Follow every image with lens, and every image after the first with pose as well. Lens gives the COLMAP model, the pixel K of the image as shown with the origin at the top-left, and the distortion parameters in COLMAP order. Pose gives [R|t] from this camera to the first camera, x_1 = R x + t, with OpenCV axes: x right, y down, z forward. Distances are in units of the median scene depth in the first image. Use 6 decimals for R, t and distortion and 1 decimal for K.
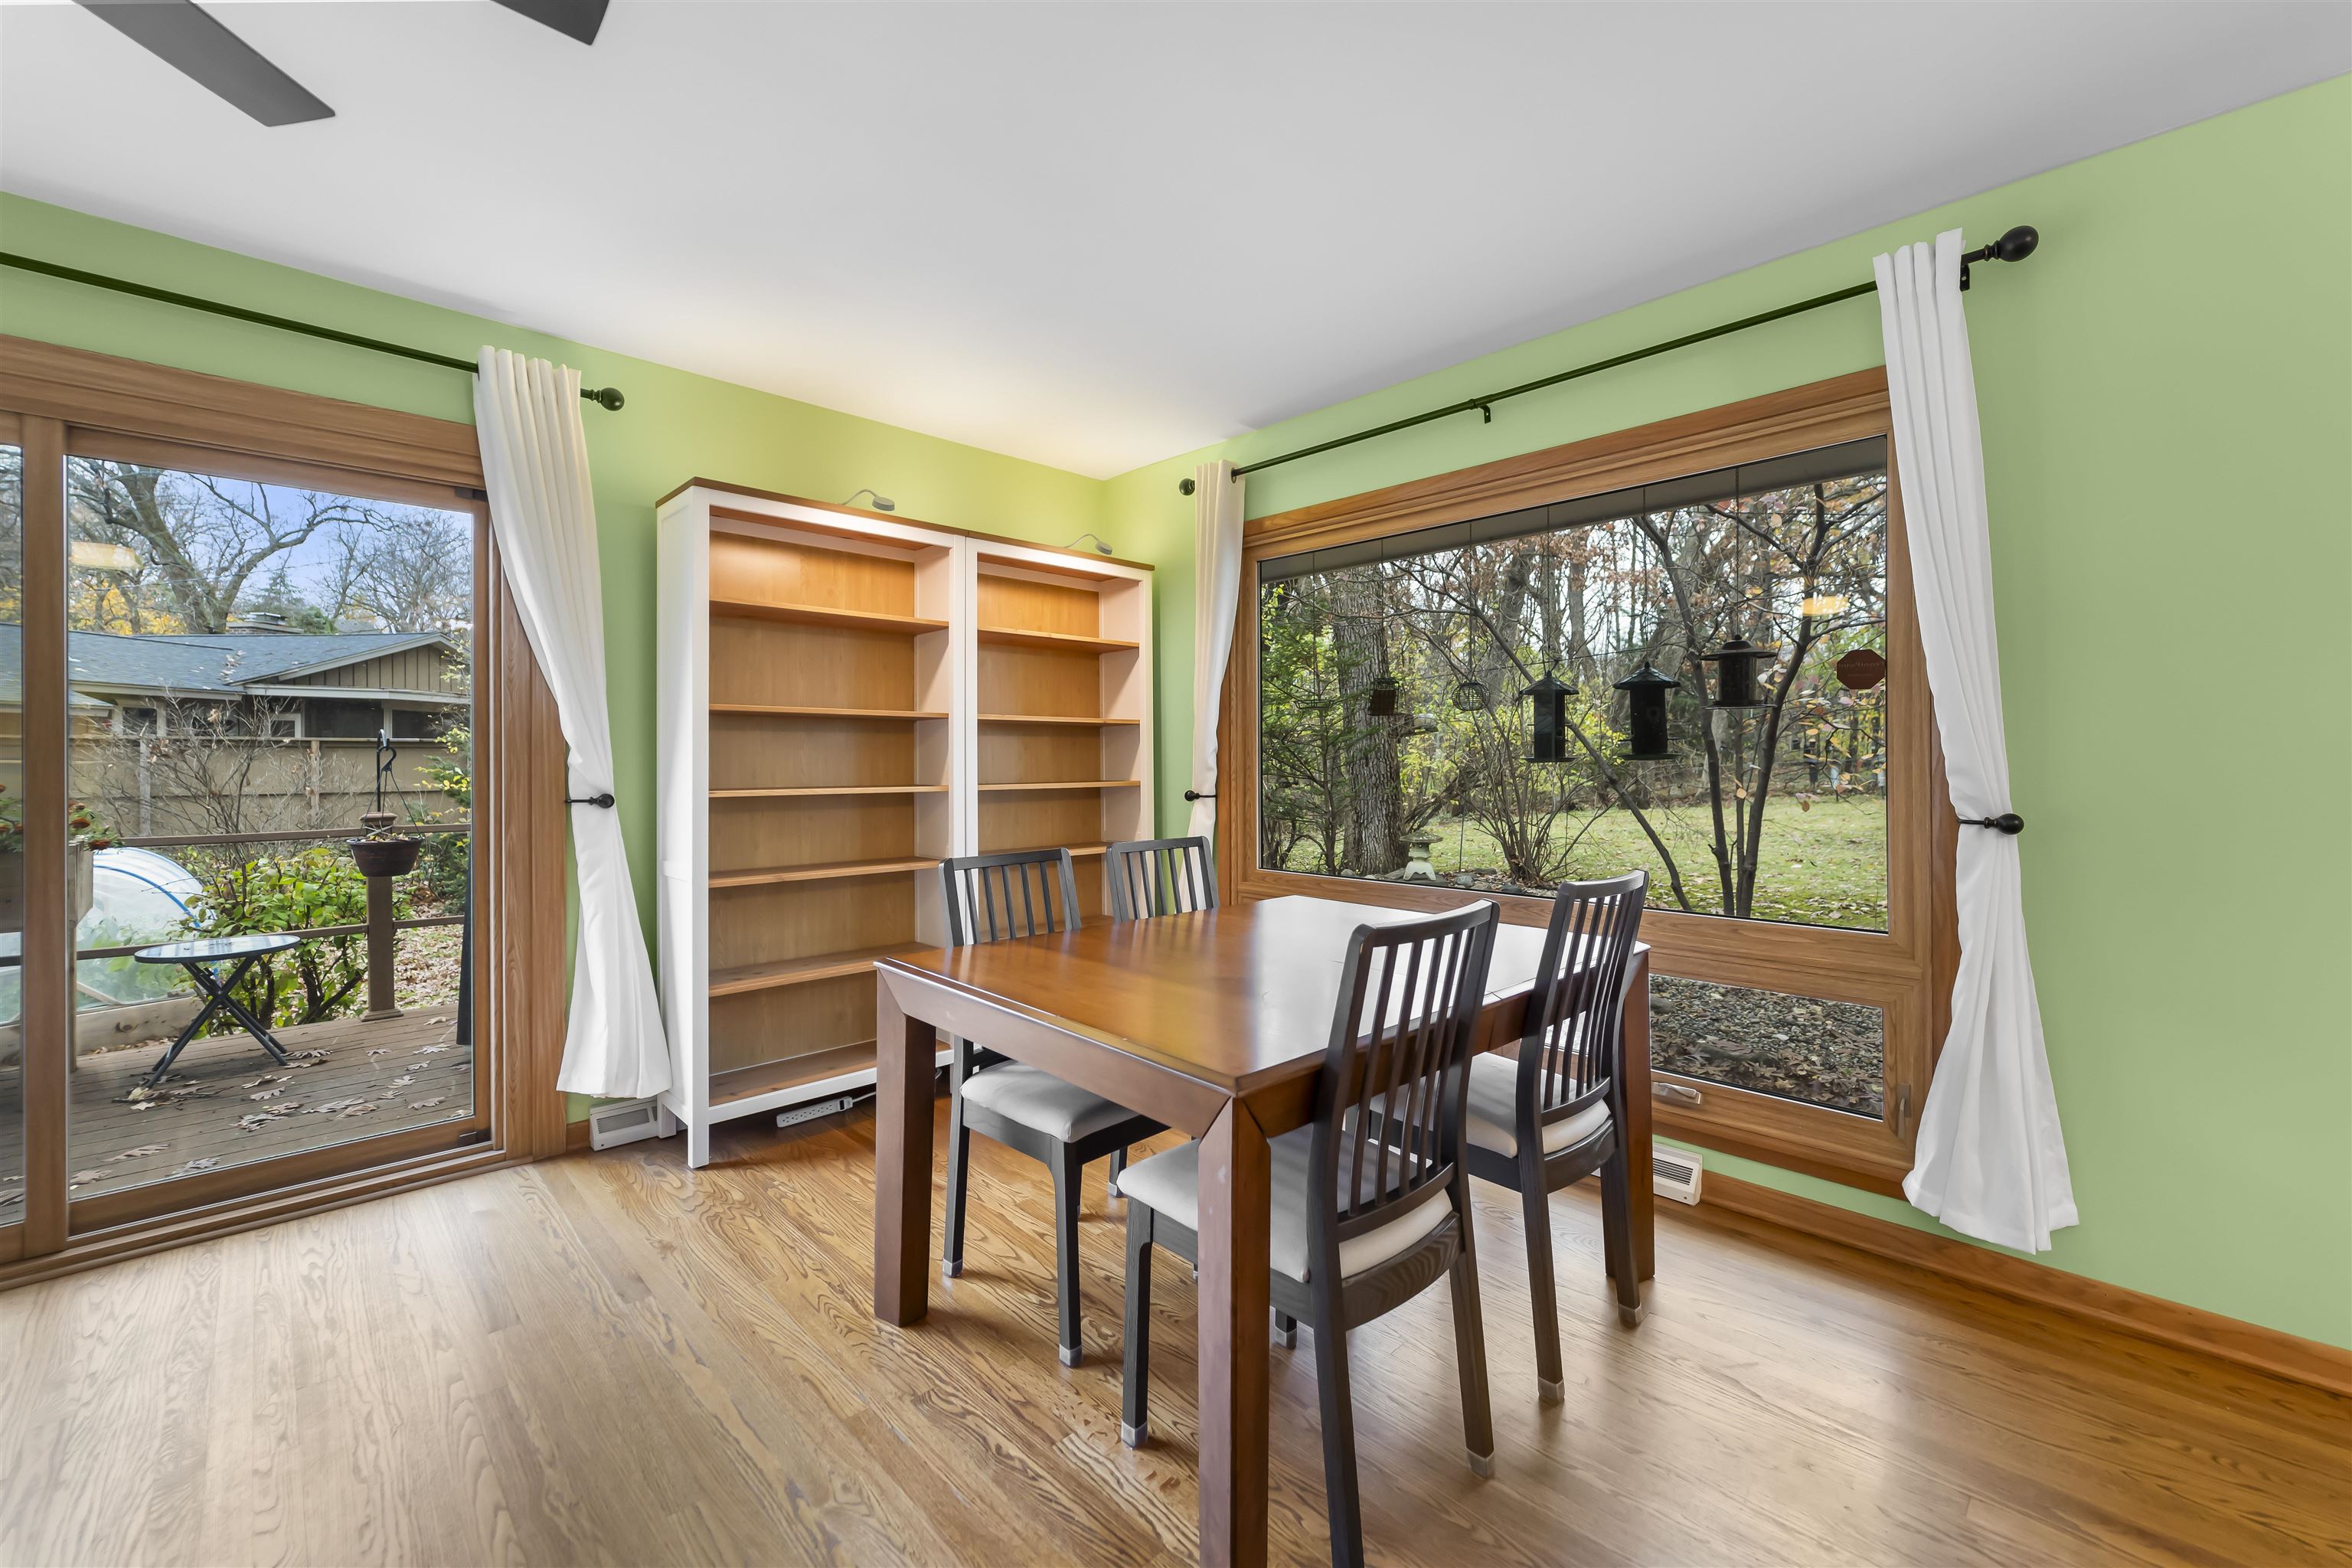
lens RADIAL K [[937.5, 0, 1188.2], [0, 937.5, 757.1], [0, 0, 1]] dist [0.001195, -0.001423]
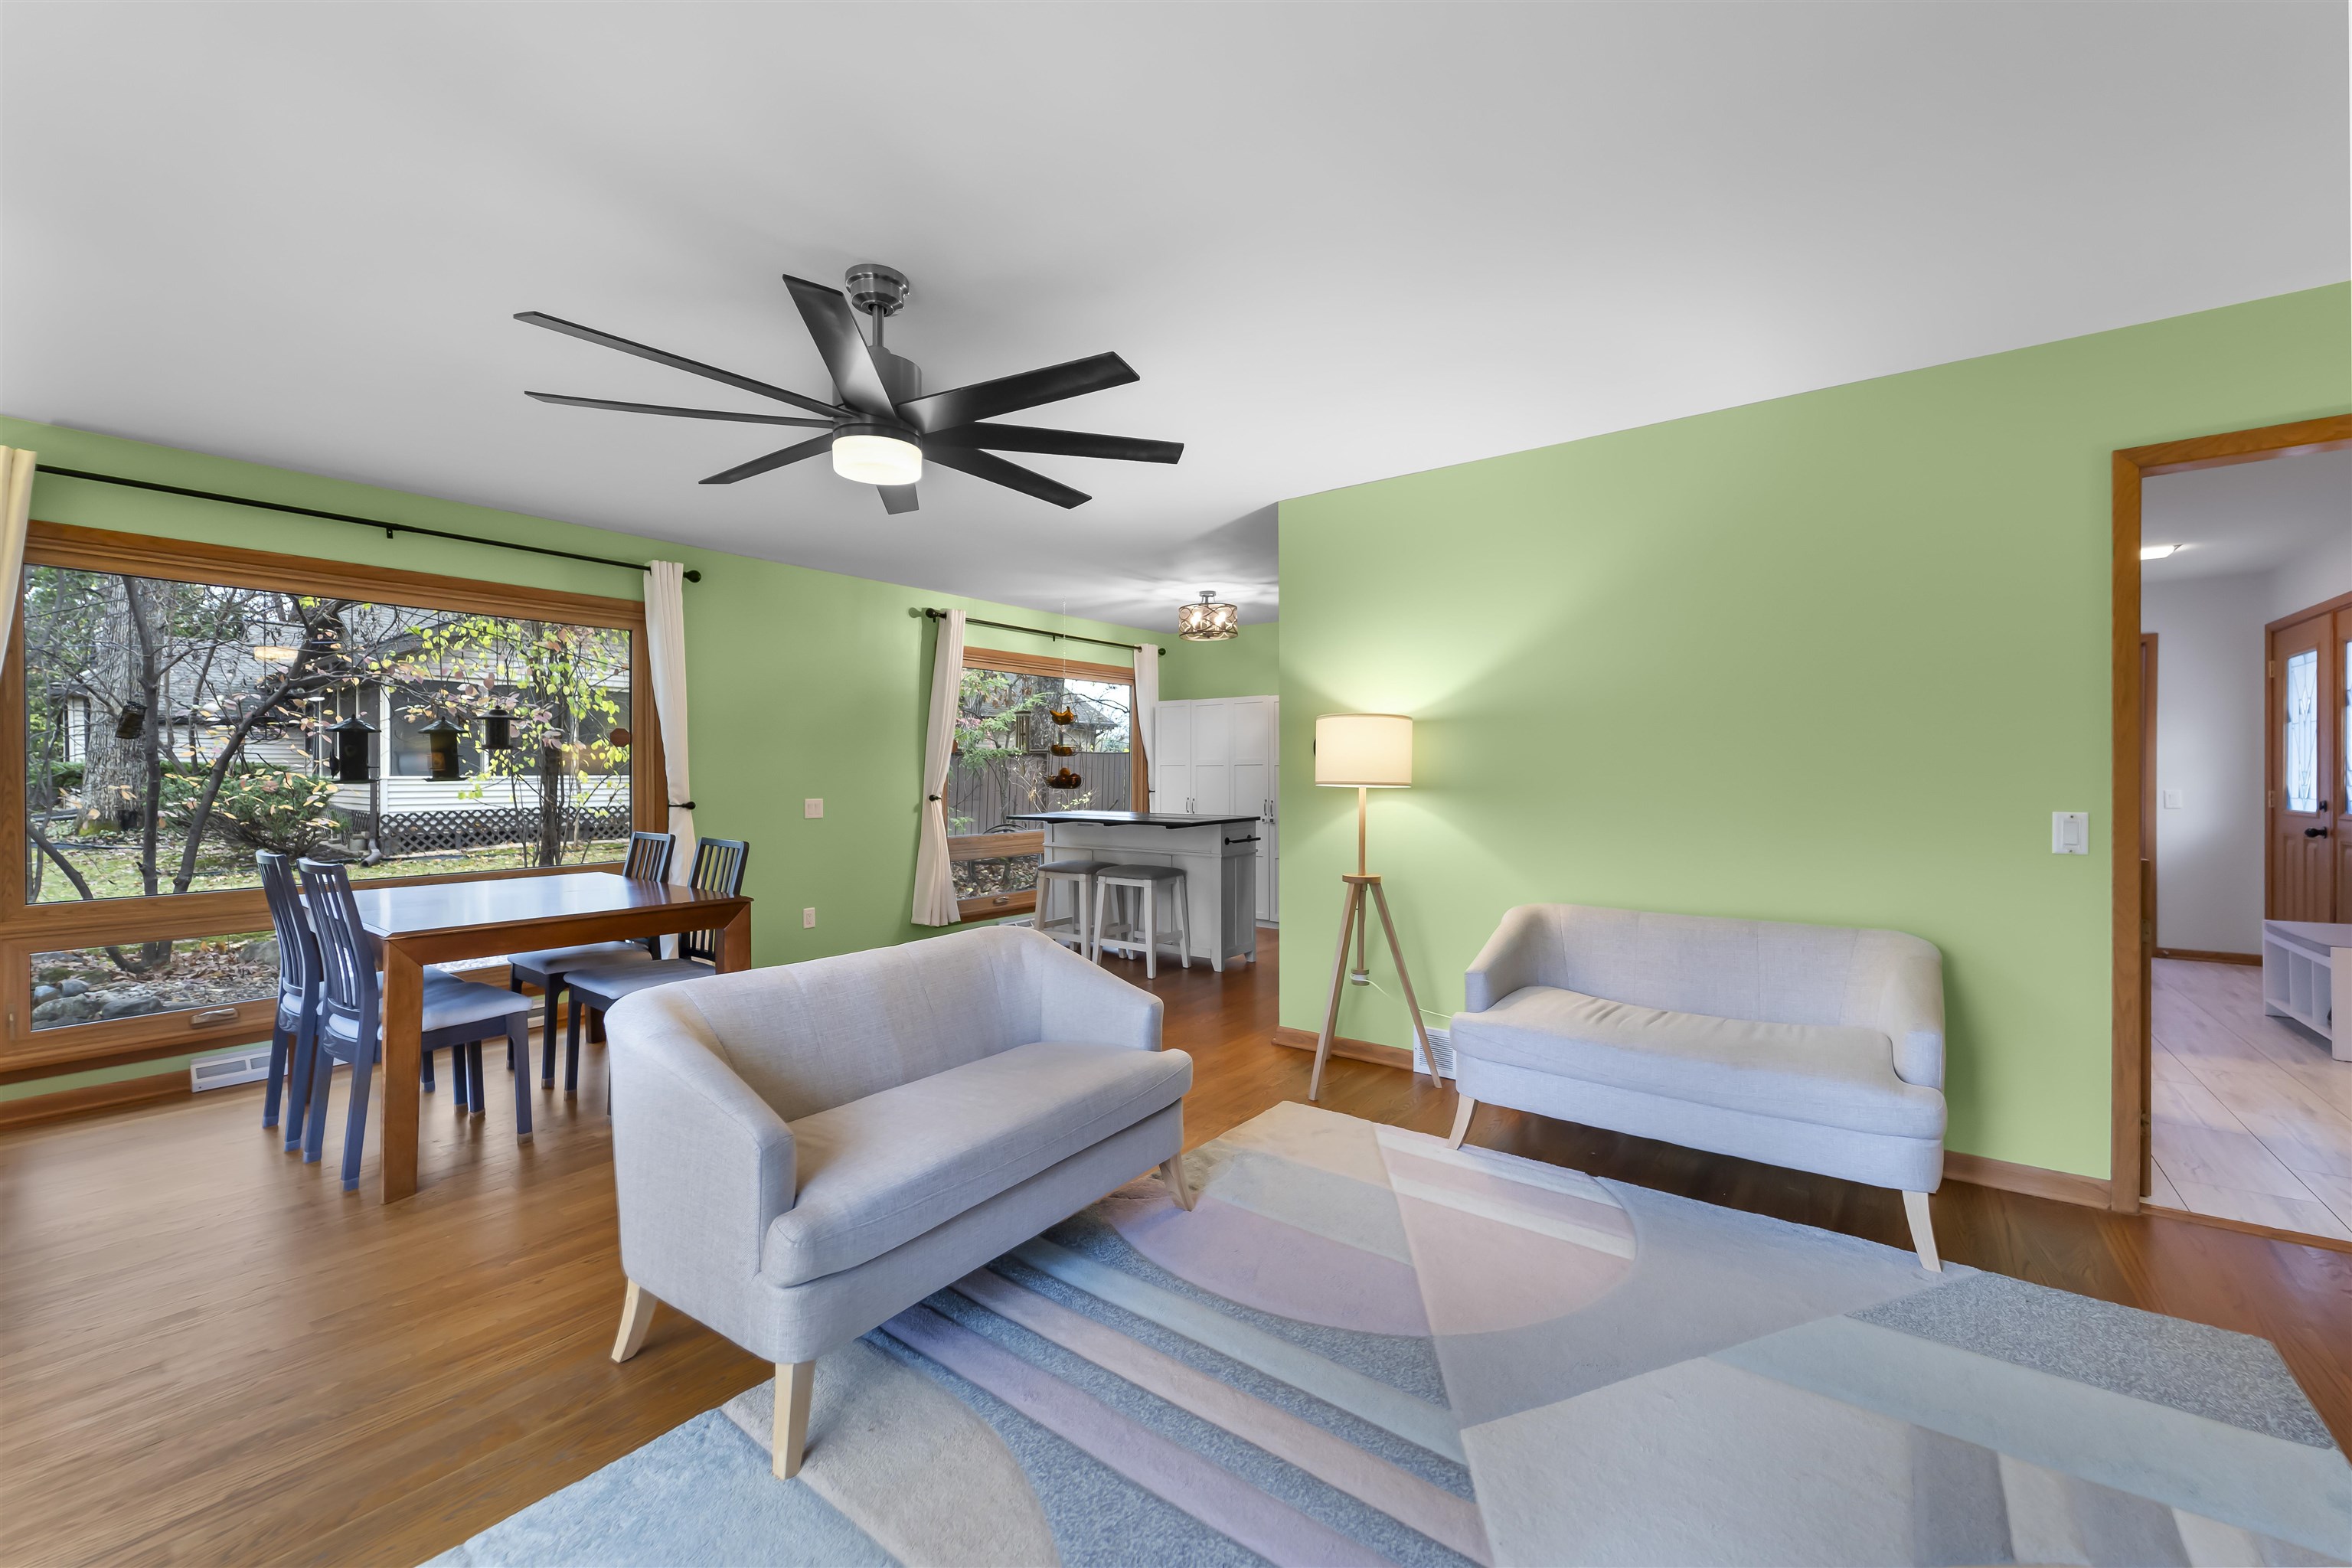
lens RADIAL K [[937.5, 0, 1173.6], [0, 937.5, 781.8], [0, 0, 1]] dist [0.001195, -0.001423]
pose [[-0.140569, -0.010570, 0.990014, -1.159341], [0.004834, 0.999924, 0.011362, -0.009713], [-0.990059, 0.006383, -0.140507, 0.051236]]
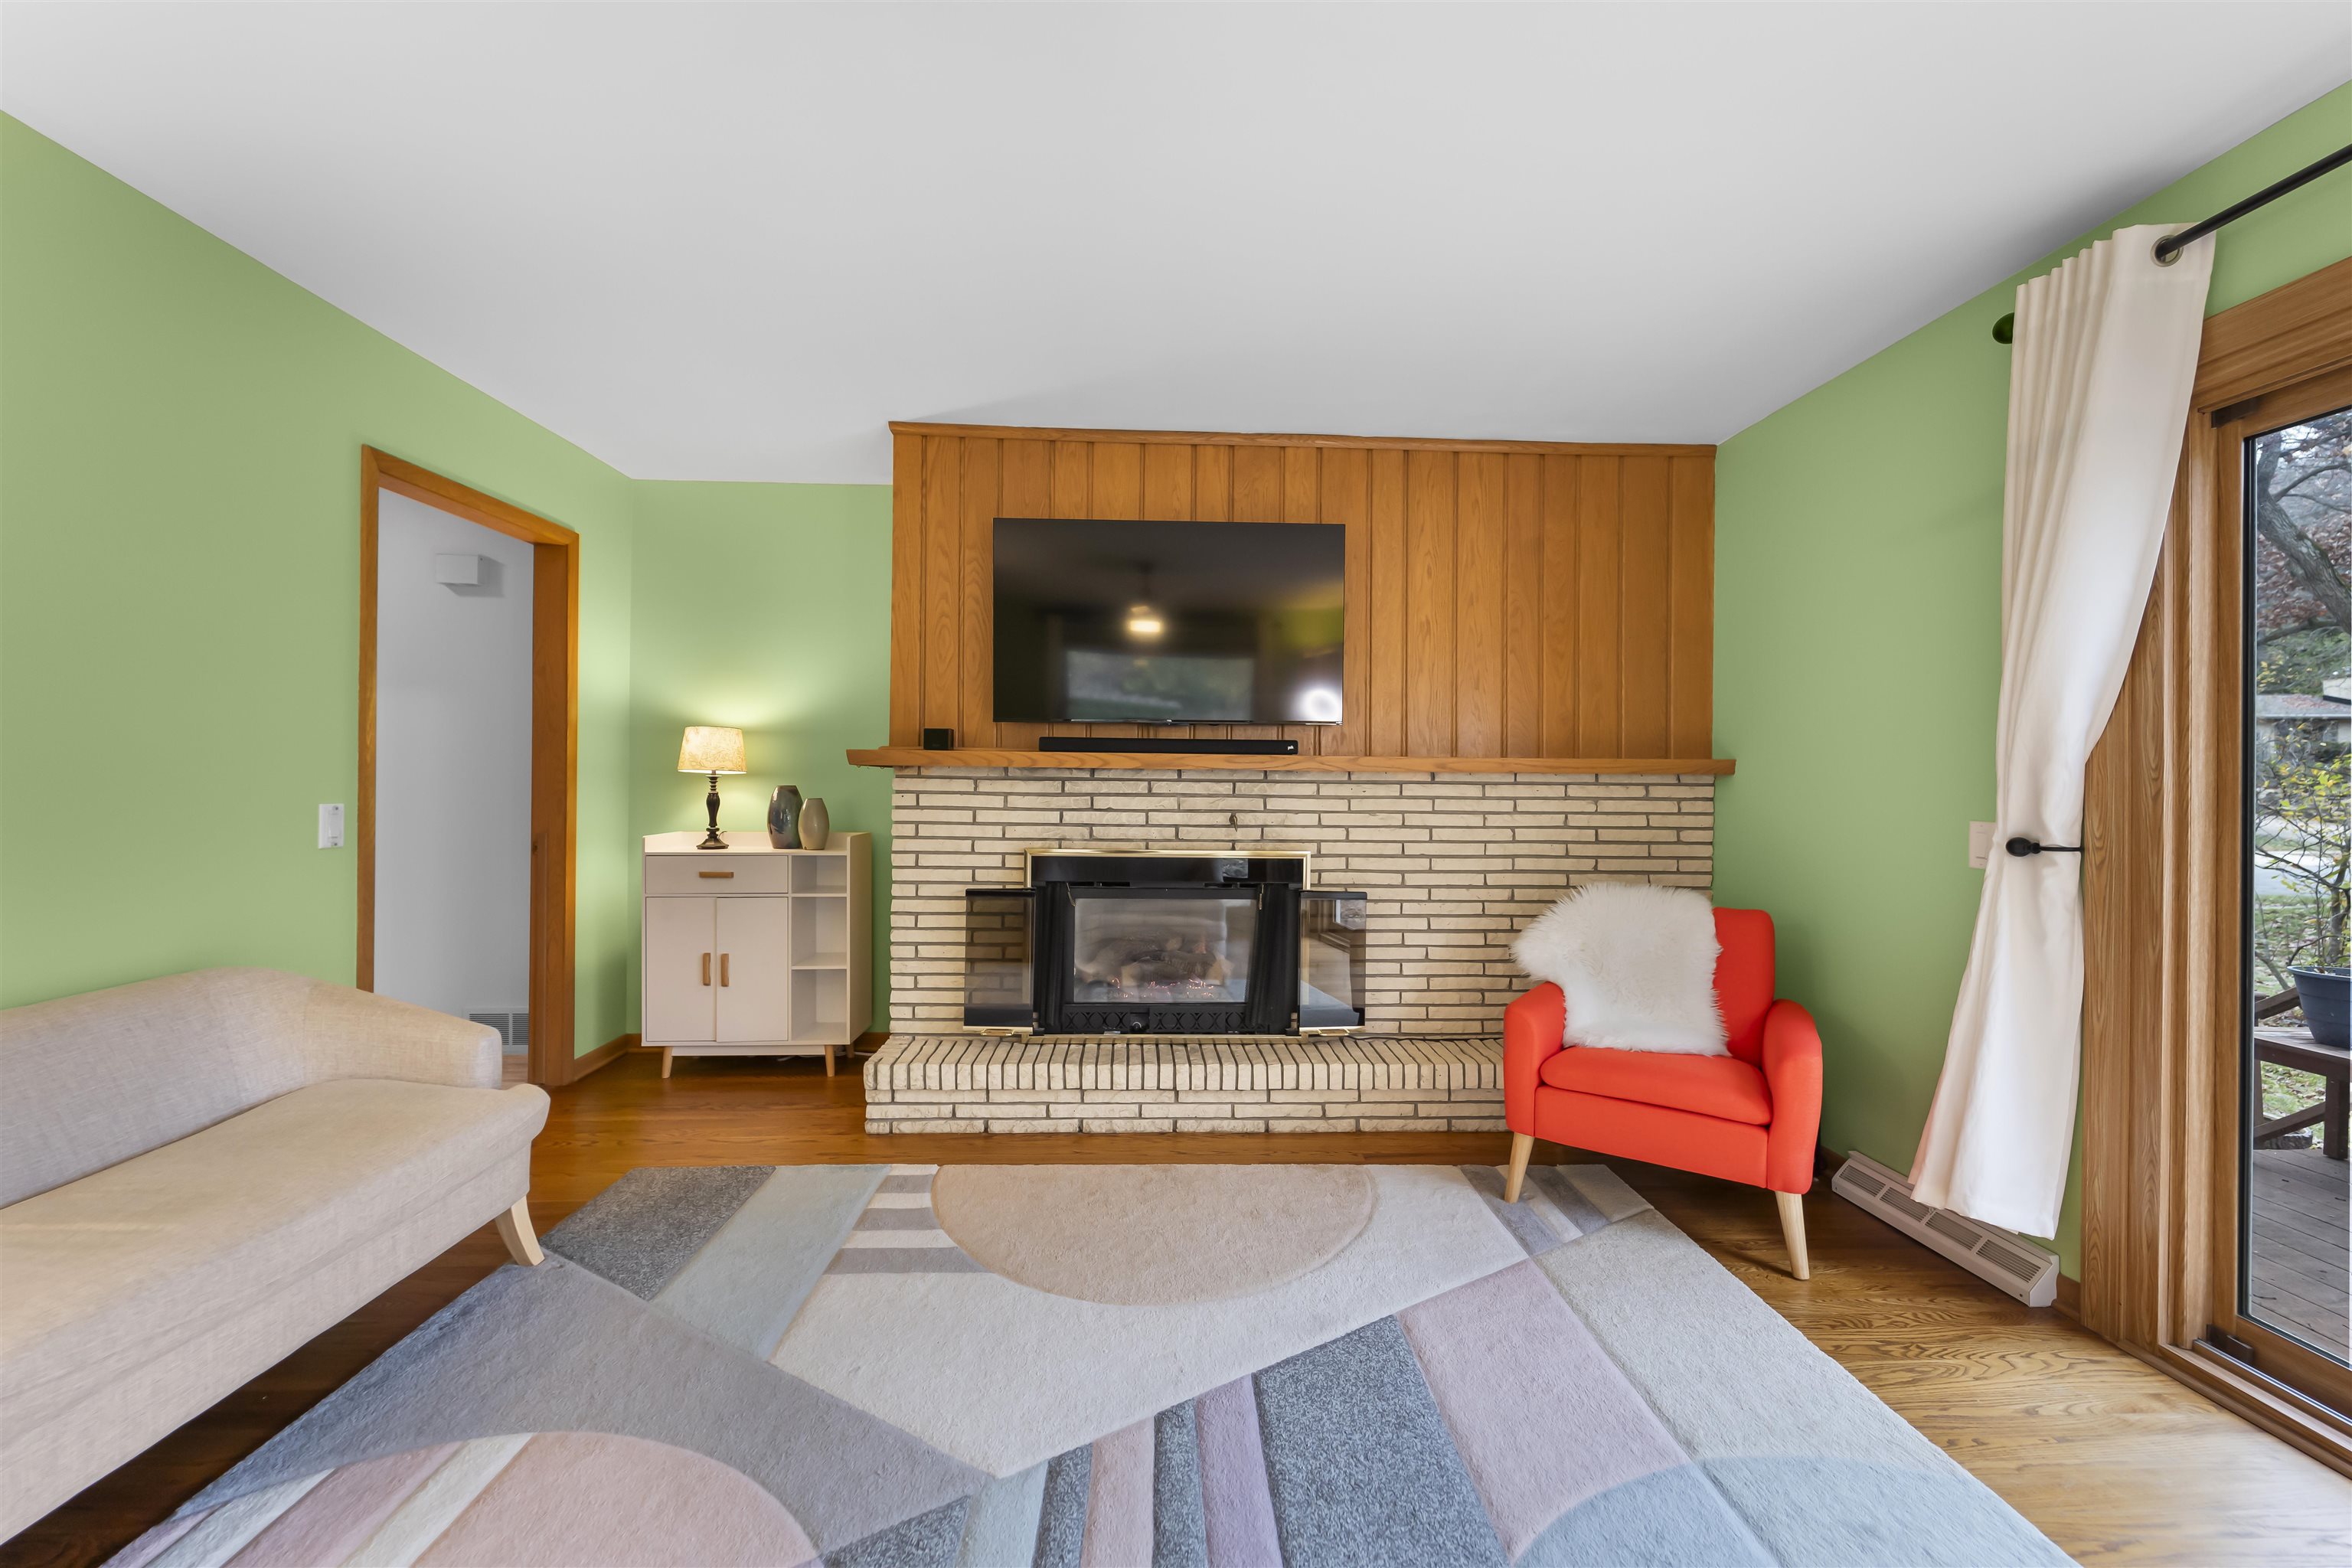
lens RADIAL K [[937.5, 0, 1179.1], [0, 937.5, 781.9], [0, 0, 1]] dist [0.001195, -0.001423]
pose [[-0.667316, -0.007679, -0.744735, -0.333778], [-0.009235, 0.999955, -0.002036, -0.000451], [0.744717, 0.005519, -0.667357, 0.218486]]
